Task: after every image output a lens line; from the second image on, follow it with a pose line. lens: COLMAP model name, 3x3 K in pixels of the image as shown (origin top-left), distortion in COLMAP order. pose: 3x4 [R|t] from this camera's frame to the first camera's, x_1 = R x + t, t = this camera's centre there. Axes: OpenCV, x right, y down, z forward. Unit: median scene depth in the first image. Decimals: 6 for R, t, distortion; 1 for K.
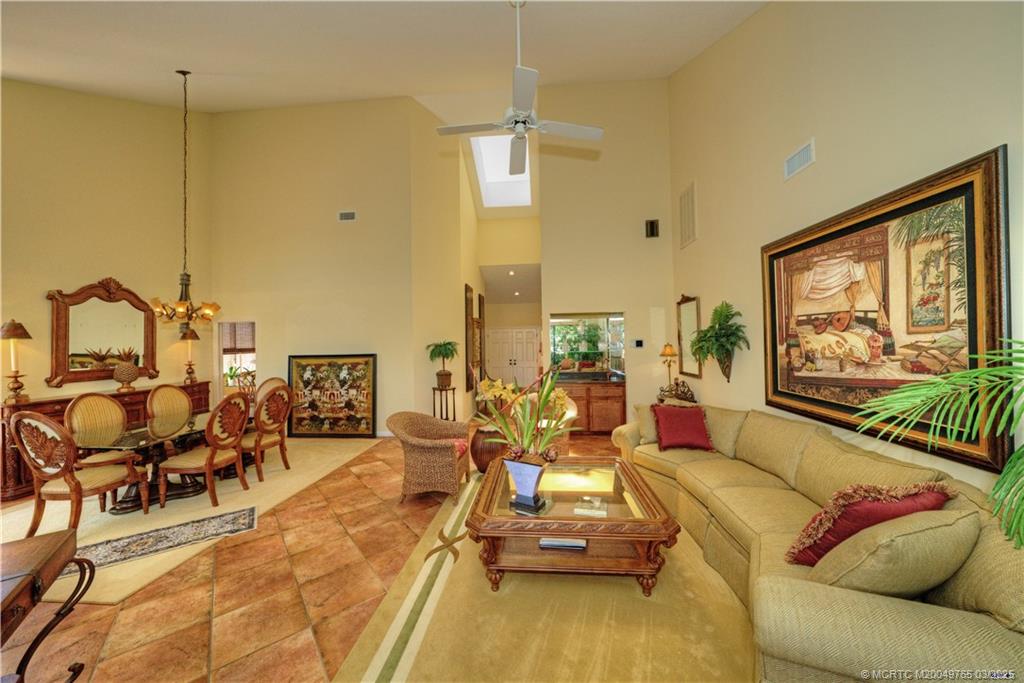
lens RADIAL K [[351.8, 0, 513.3], [0, 351.8, 340.0], [0, 0, 1]] dist [-0.006870, 0.000782]
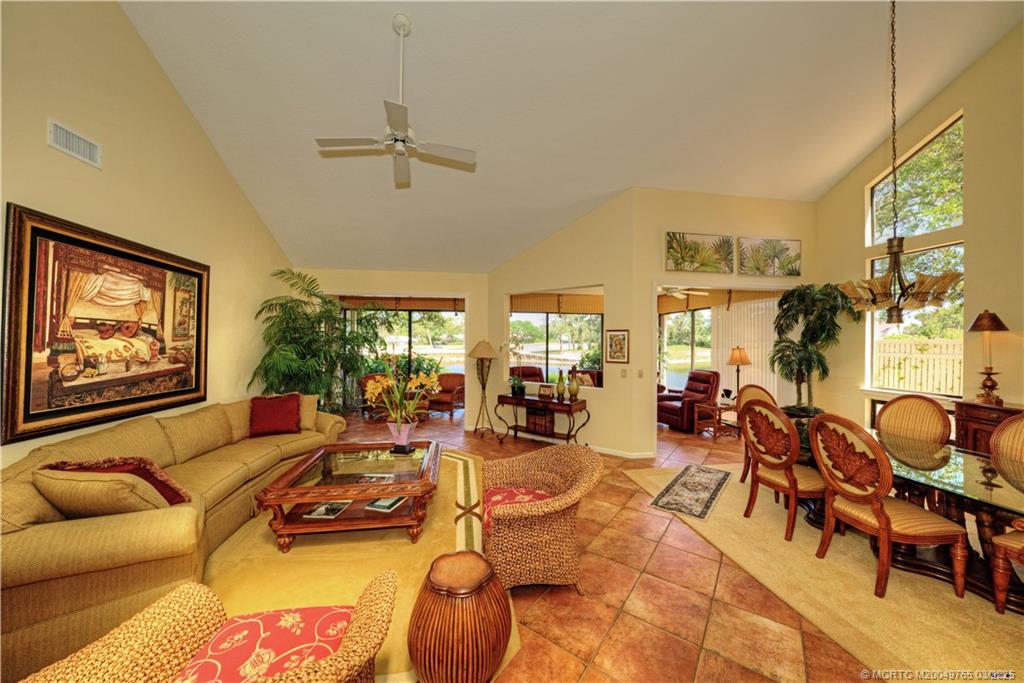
lens RADIAL K [[351.8, 0, 513.1], [0, 351.8, 336.3], [0, 0, 1]] dist [-0.006870, 0.000782]
pose [[-0.971175, 0.009985, -0.238158, -0.059070], [0.015152, 0.999688, -0.019876, 0.014170], [0.237885, -0.022912, -0.971023, 2.395656]]
